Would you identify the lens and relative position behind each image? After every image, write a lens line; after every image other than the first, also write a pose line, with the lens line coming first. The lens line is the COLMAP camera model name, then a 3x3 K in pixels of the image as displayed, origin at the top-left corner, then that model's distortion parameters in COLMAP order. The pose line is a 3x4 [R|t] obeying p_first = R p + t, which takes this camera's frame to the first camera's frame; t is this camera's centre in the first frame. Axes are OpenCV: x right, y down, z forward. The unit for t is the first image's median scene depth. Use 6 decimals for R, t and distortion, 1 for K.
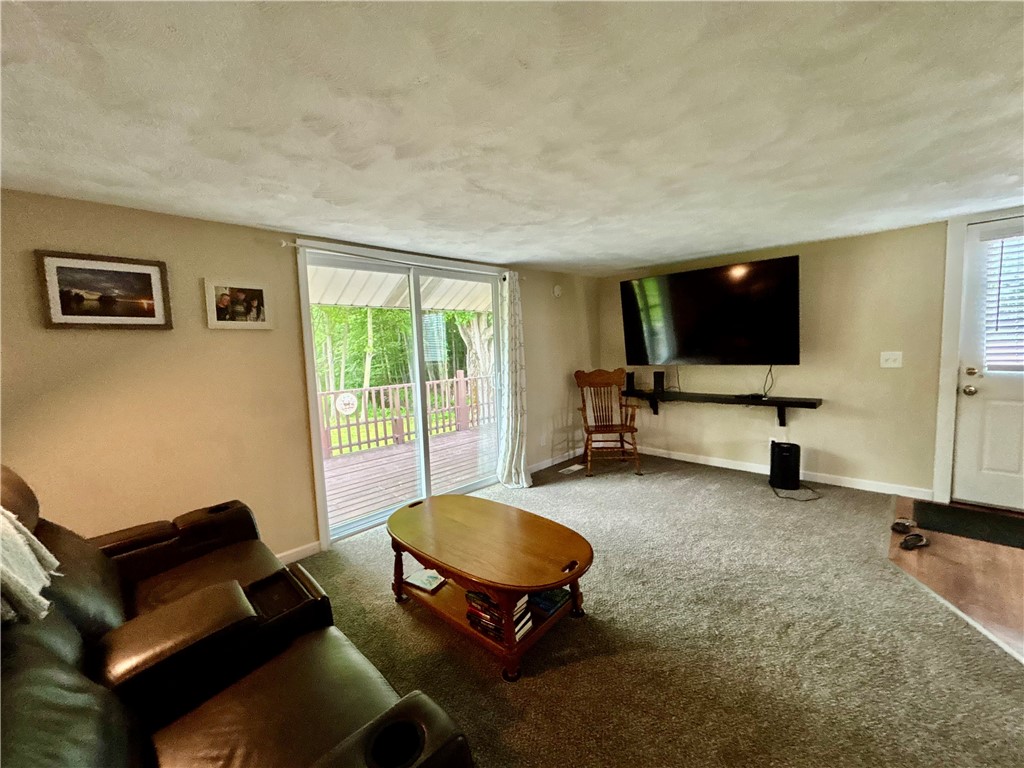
lens RADIAL K [[417.5, 0, 510.0], [0, 417.5, 375.7], [0, 0, 1]] dist [0.003811, -0.001057]
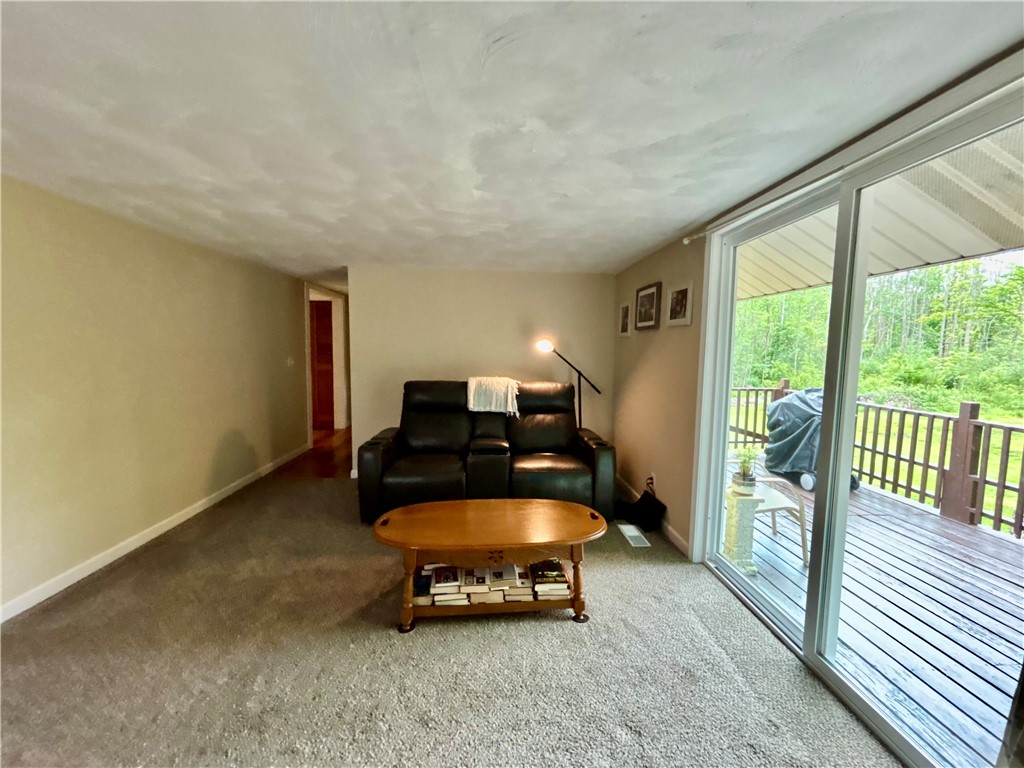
lens RADIAL K [[417.5, 0, 506.9], [0, 417.5, 379.2], [0, 0, 1]] dist [0.003811, -0.001057]
pose [[-0.670314, 0.069047, -0.738858, 0.381256], [-0.059174, 0.987518, 0.145968, -0.073600], [0.739714, 0.141566, -0.657862, 0.995494]]
